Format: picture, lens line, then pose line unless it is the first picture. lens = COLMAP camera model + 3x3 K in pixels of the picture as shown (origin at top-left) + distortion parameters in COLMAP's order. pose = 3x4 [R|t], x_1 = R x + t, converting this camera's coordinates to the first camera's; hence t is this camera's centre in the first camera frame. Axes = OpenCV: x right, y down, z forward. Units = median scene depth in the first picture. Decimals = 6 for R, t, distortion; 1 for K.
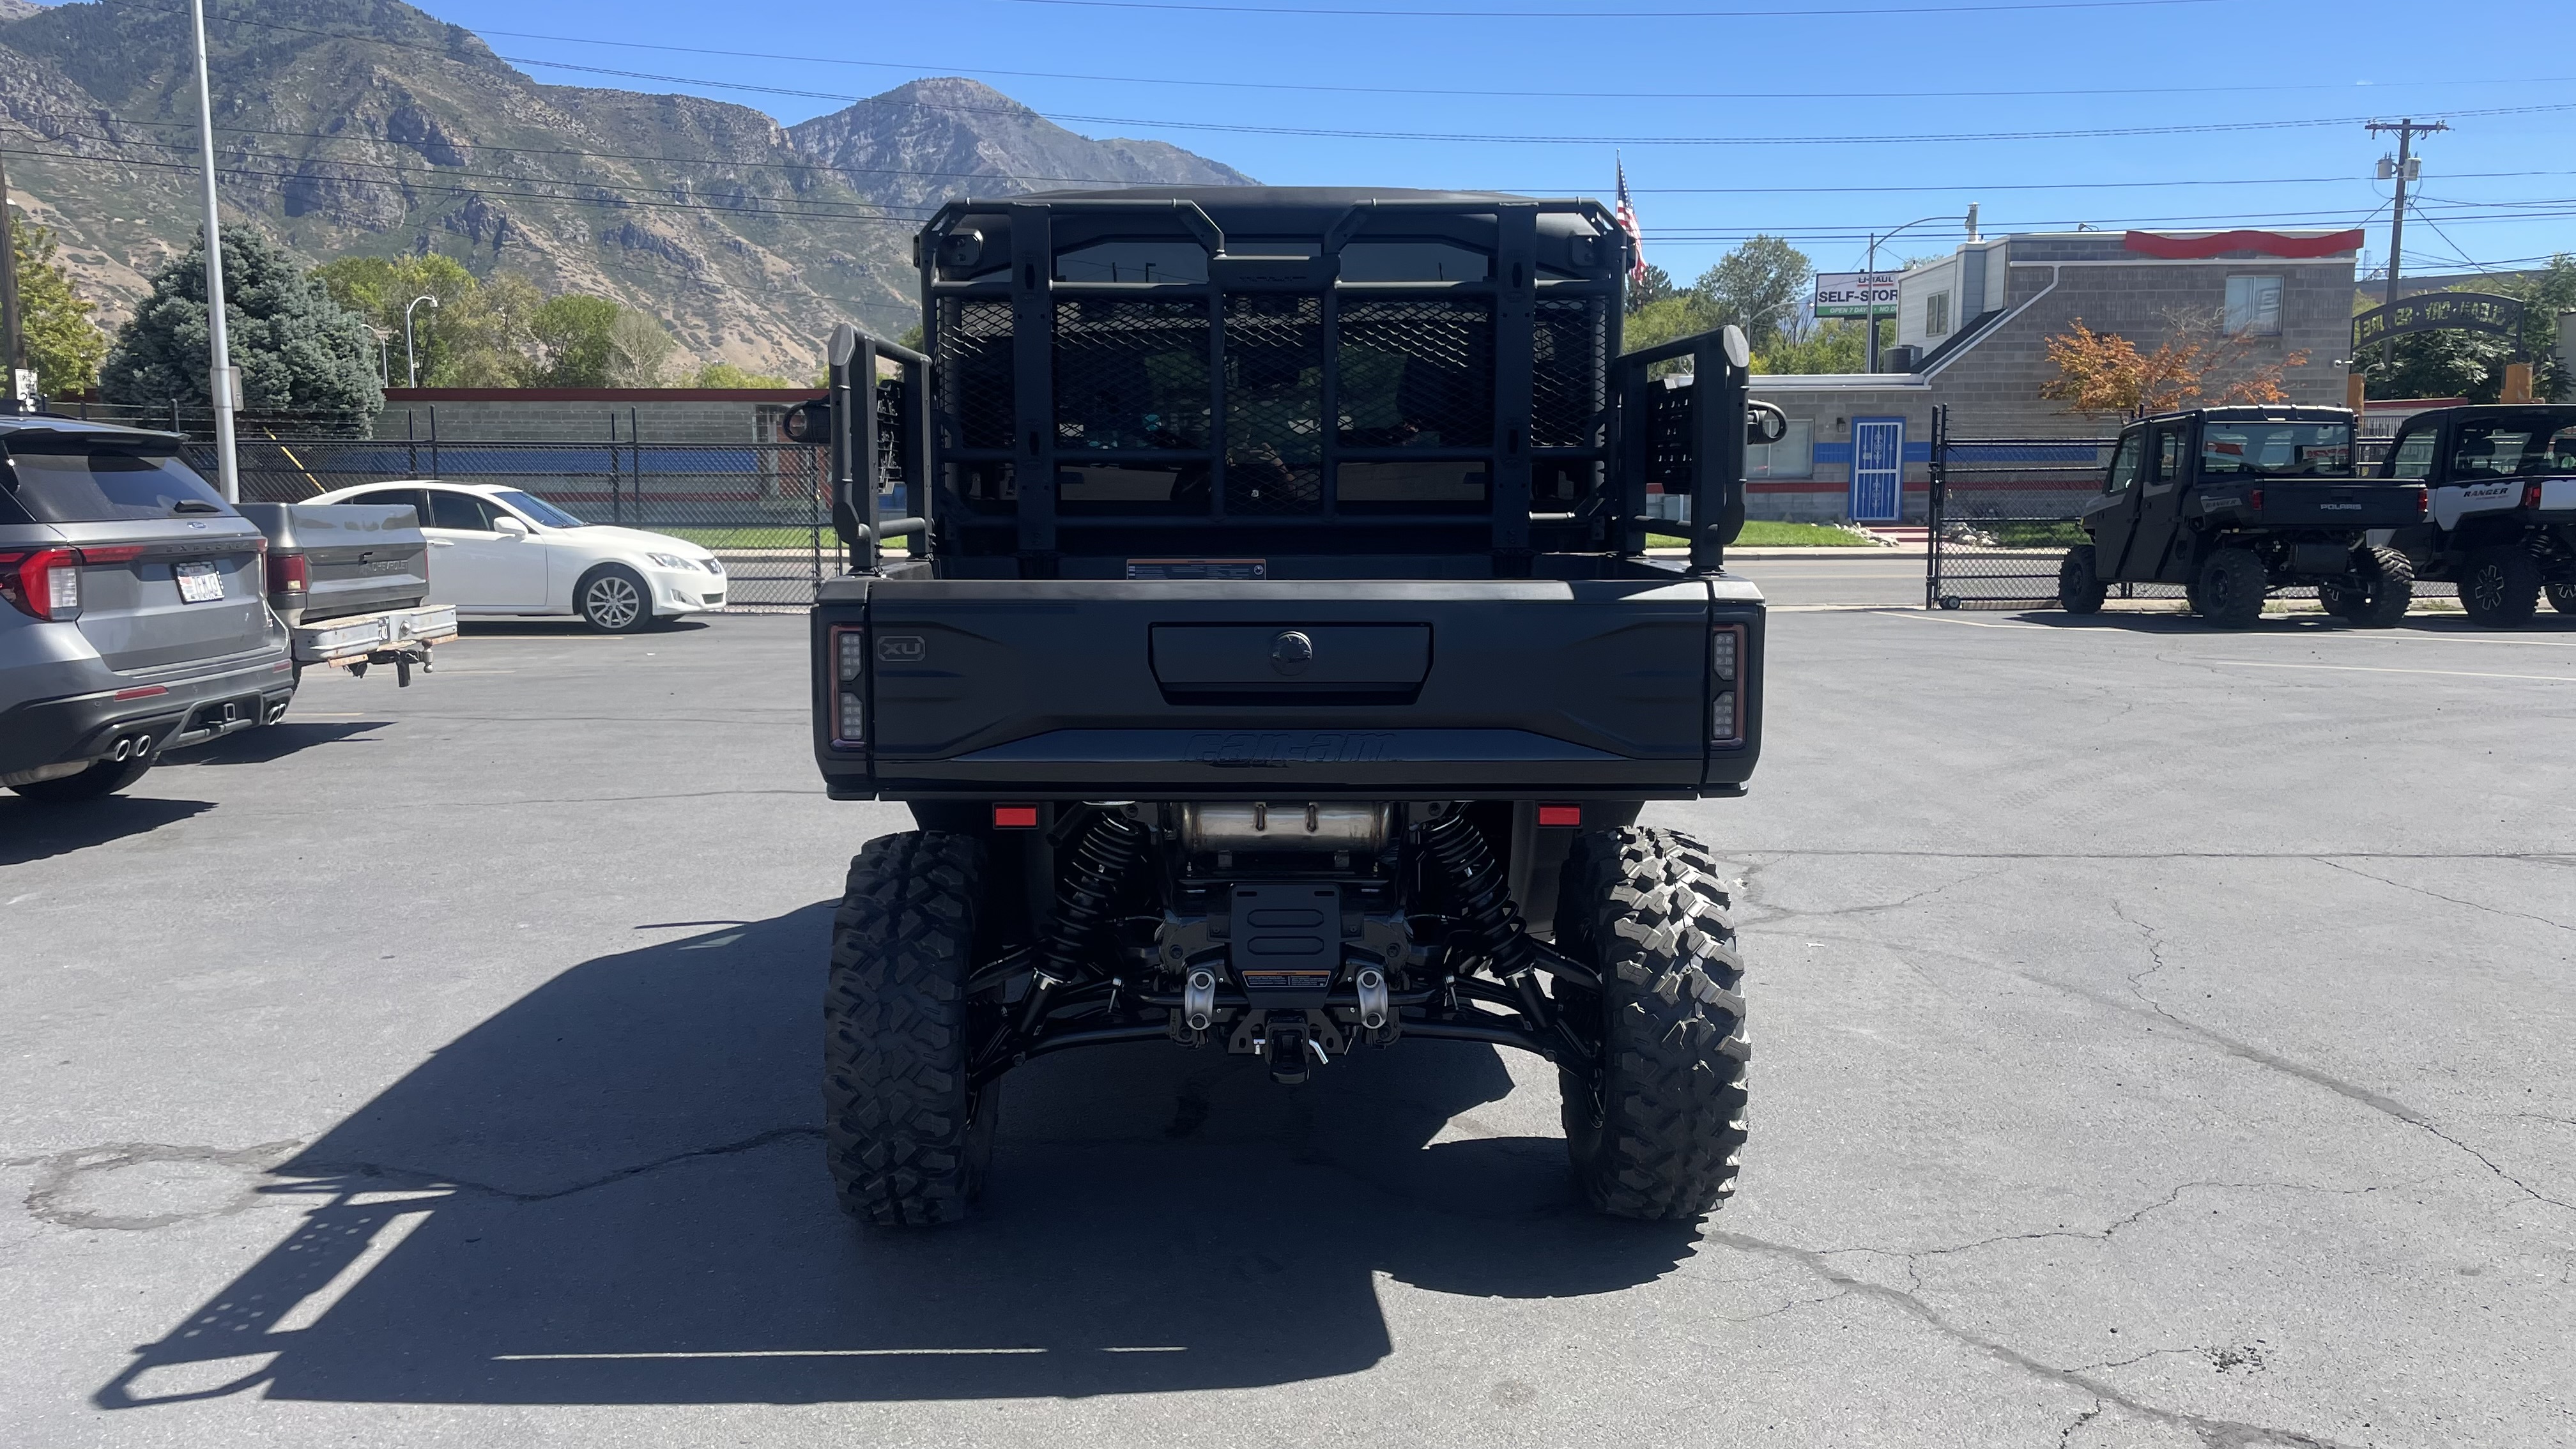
lens RADIAL K [[1937.3, 0, 1271.0], [0, 1937.3, 719.7], [0, 0, 1]] dist [0.082222, -0.104732]
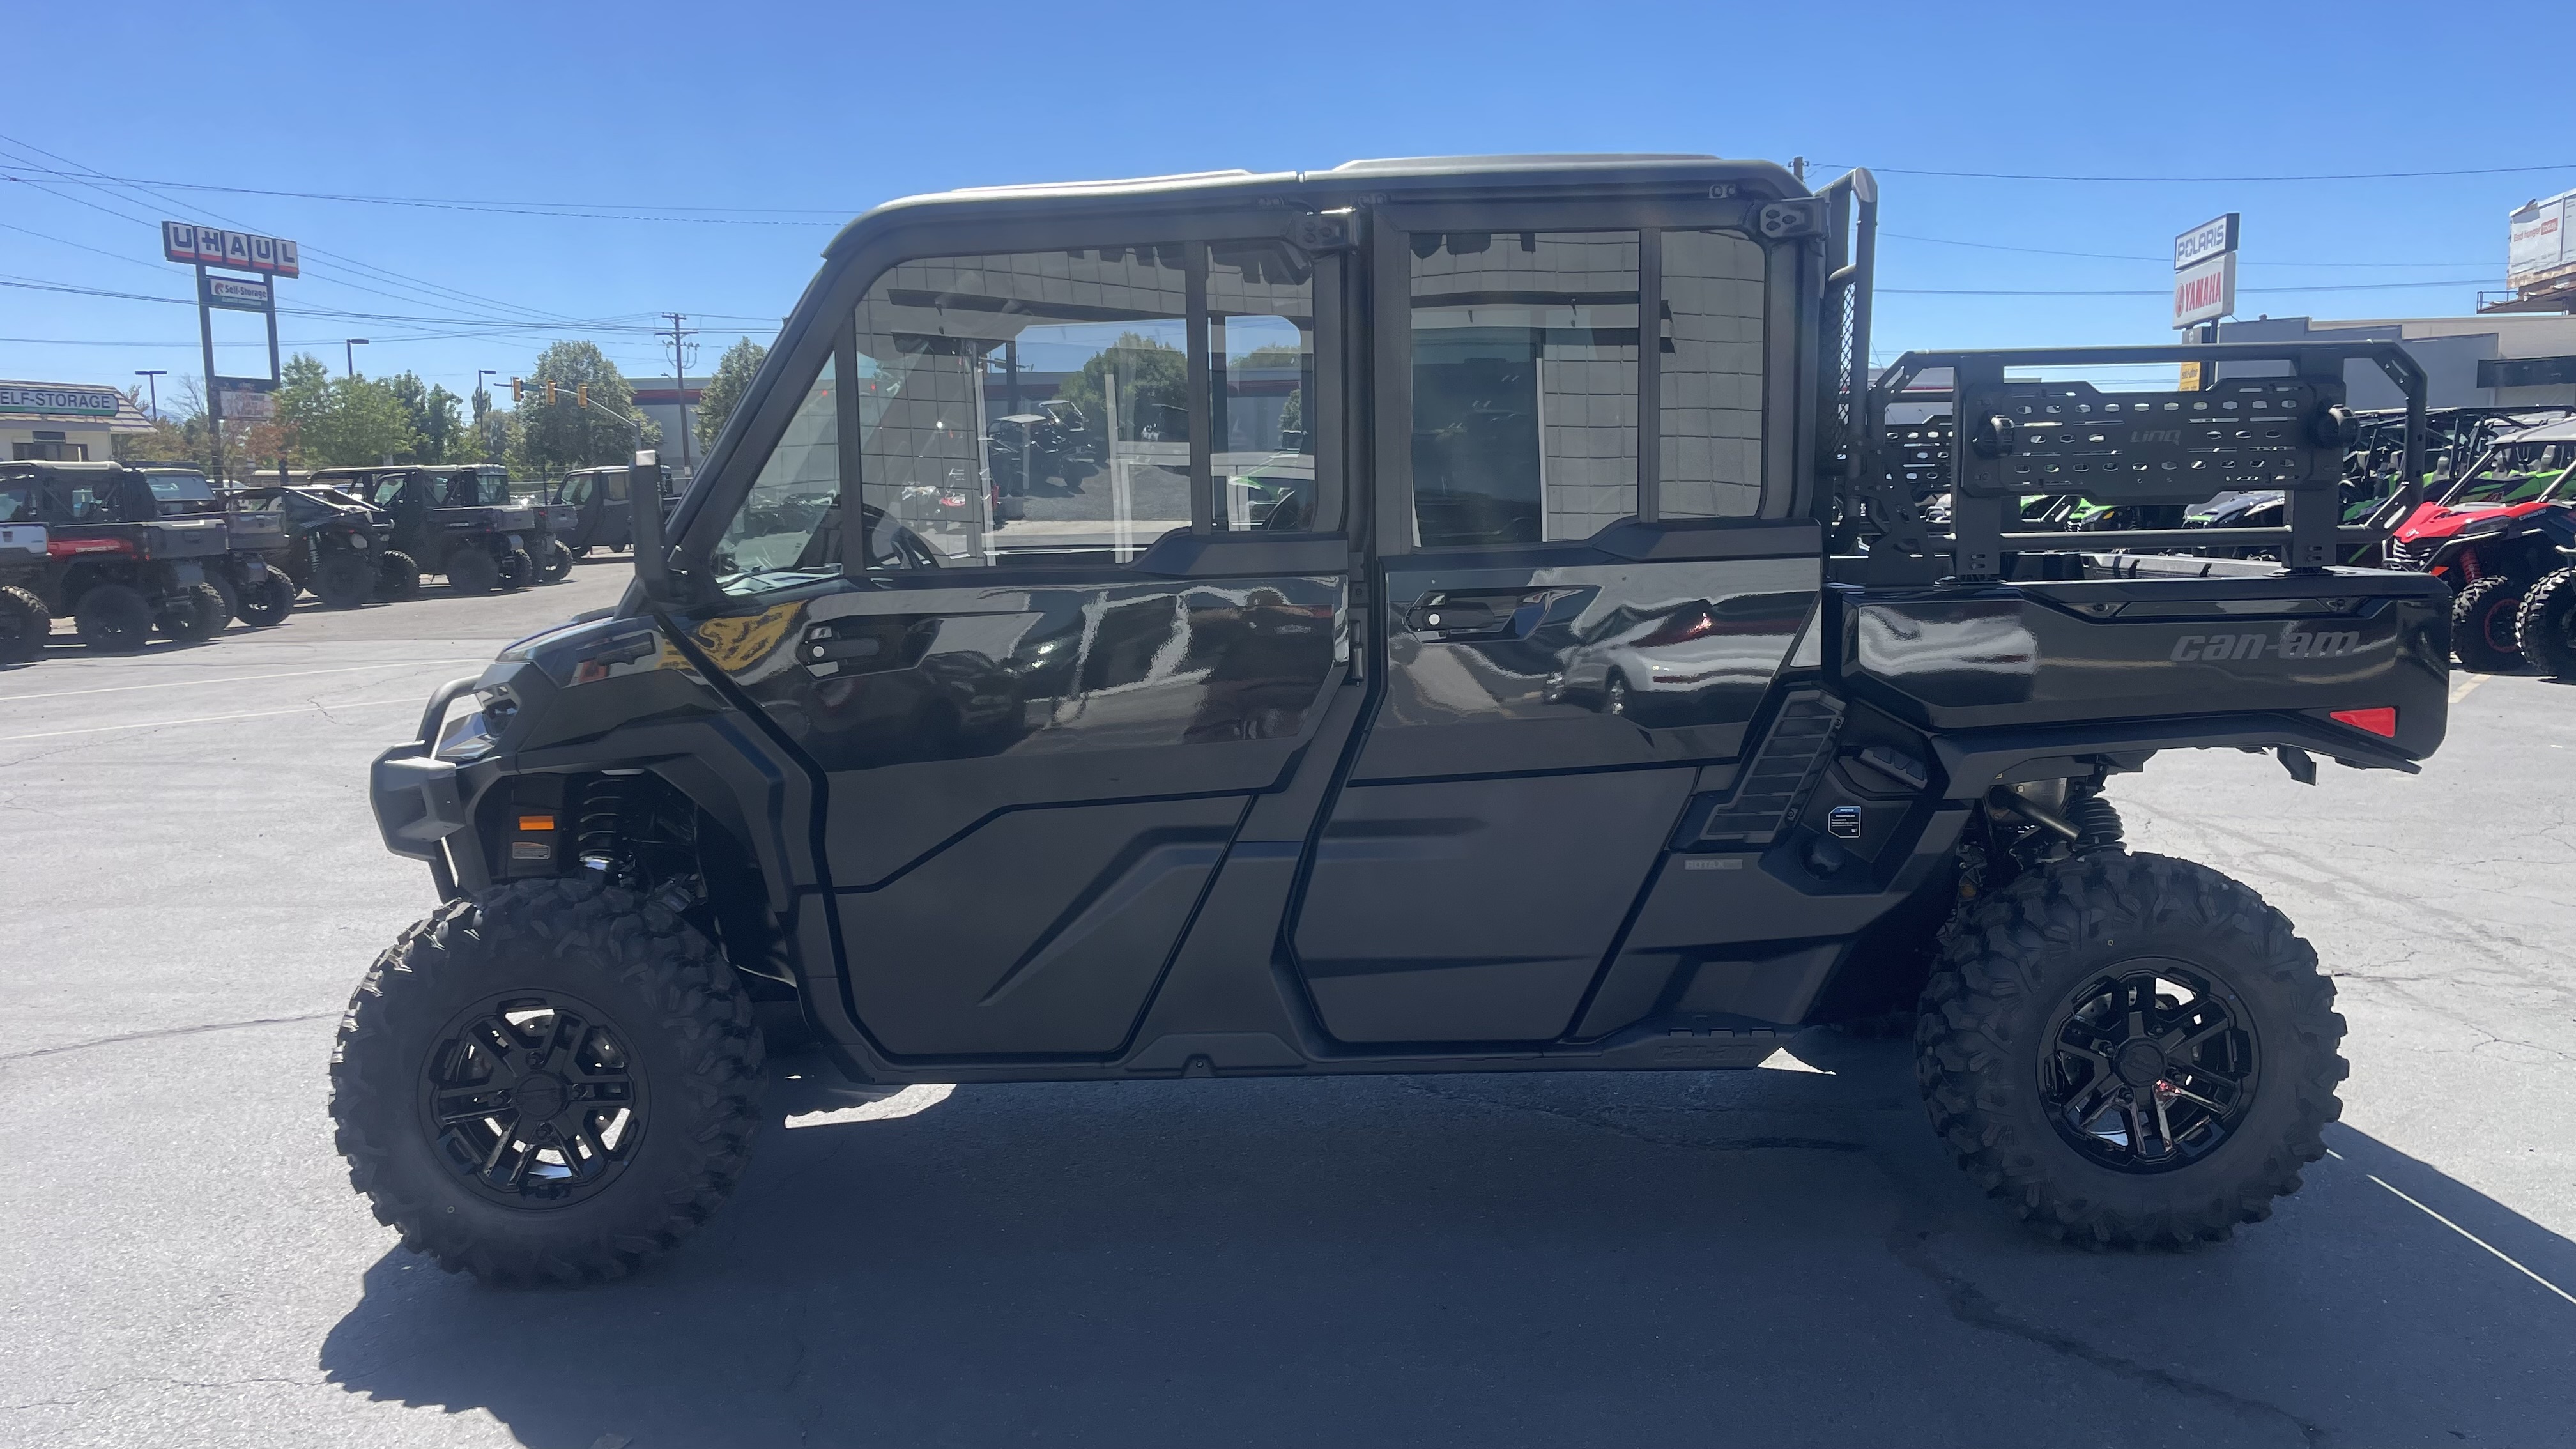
lens RADIAL K [[1933.0, 0, 1282.4], [0, 1933.0, 737.5], [0, 0, 1]] dist [0.087906, -0.113839]
pose [[0.001753, -0.121089, 0.992640, -1.110154], [0.142303, 0.982570, 0.119610, -0.170359], [-0.989822, 0.141046, 0.018954, 1.349870]]
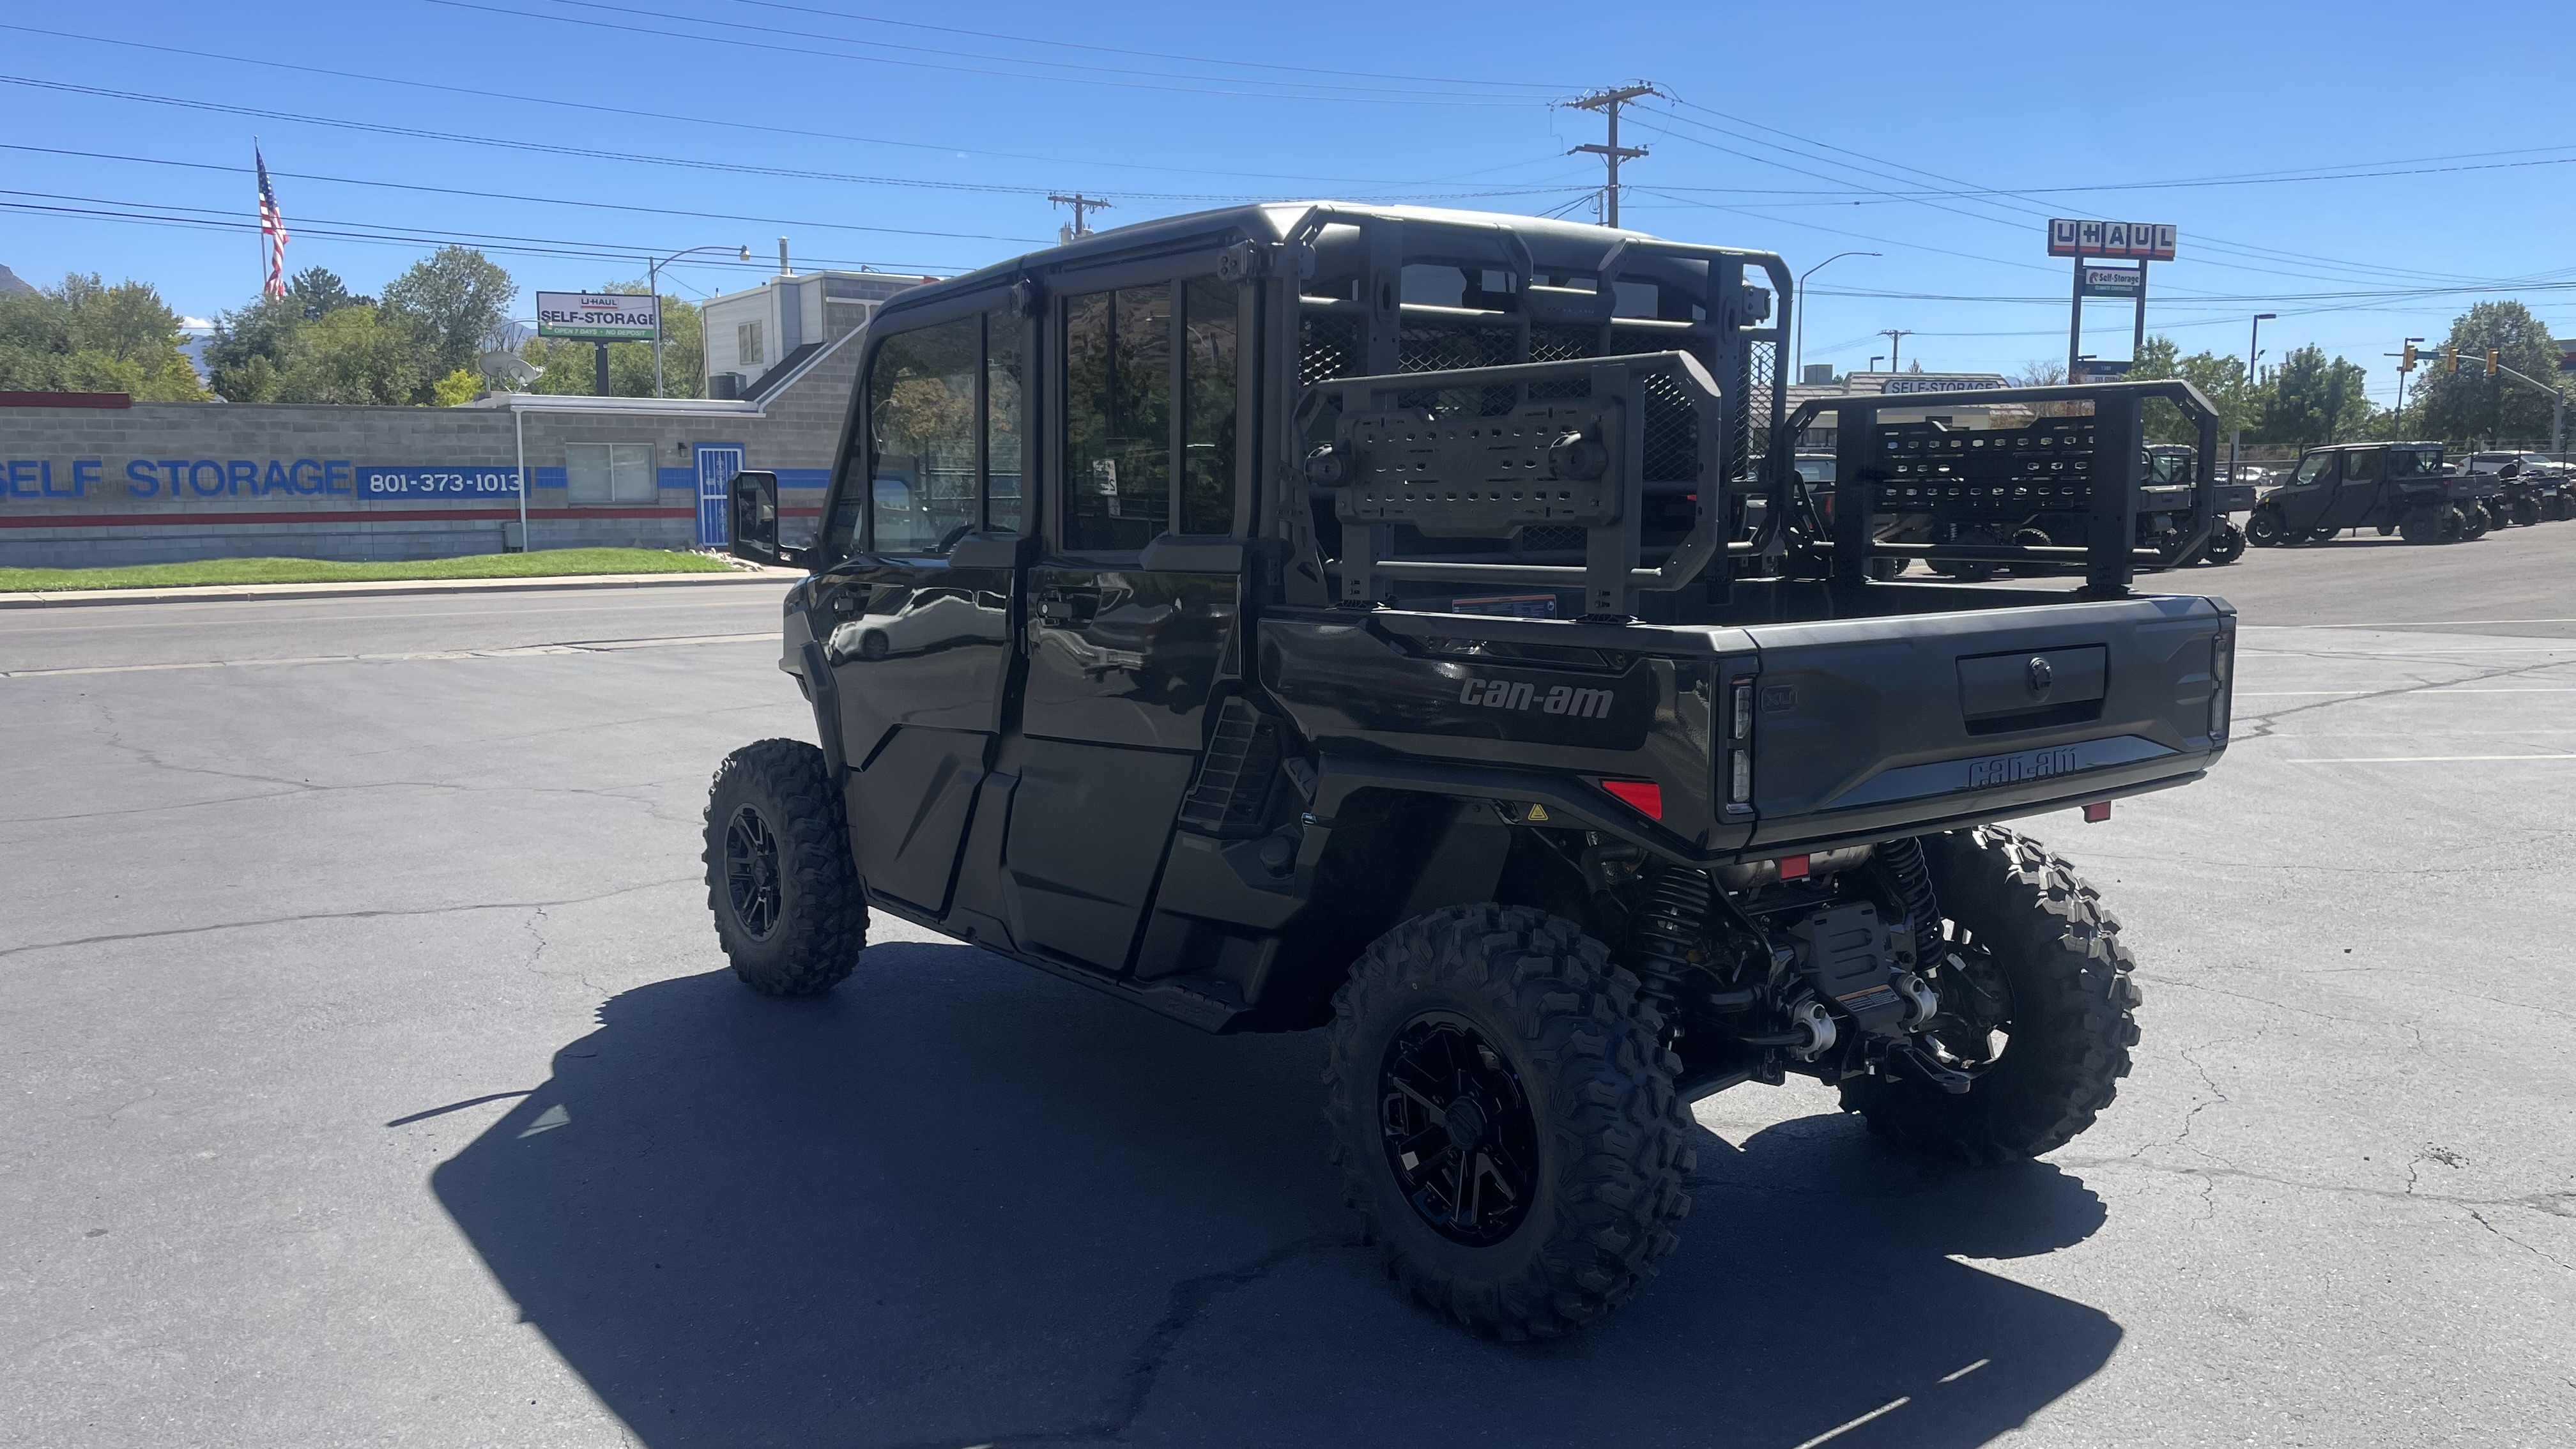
lens RADIAL K [[1933.0, 0, 1282.4], [0, 1933.0, 737.5], [0, 0, 1]] dist [0.087906, -0.113839]
pose [[0.798864, -0.076723, 0.596599, -0.773839], [0.078600, 0.996643, 0.022922, -0.048185], [-0.596354, 0.028581, 0.802212, 0.316372]]
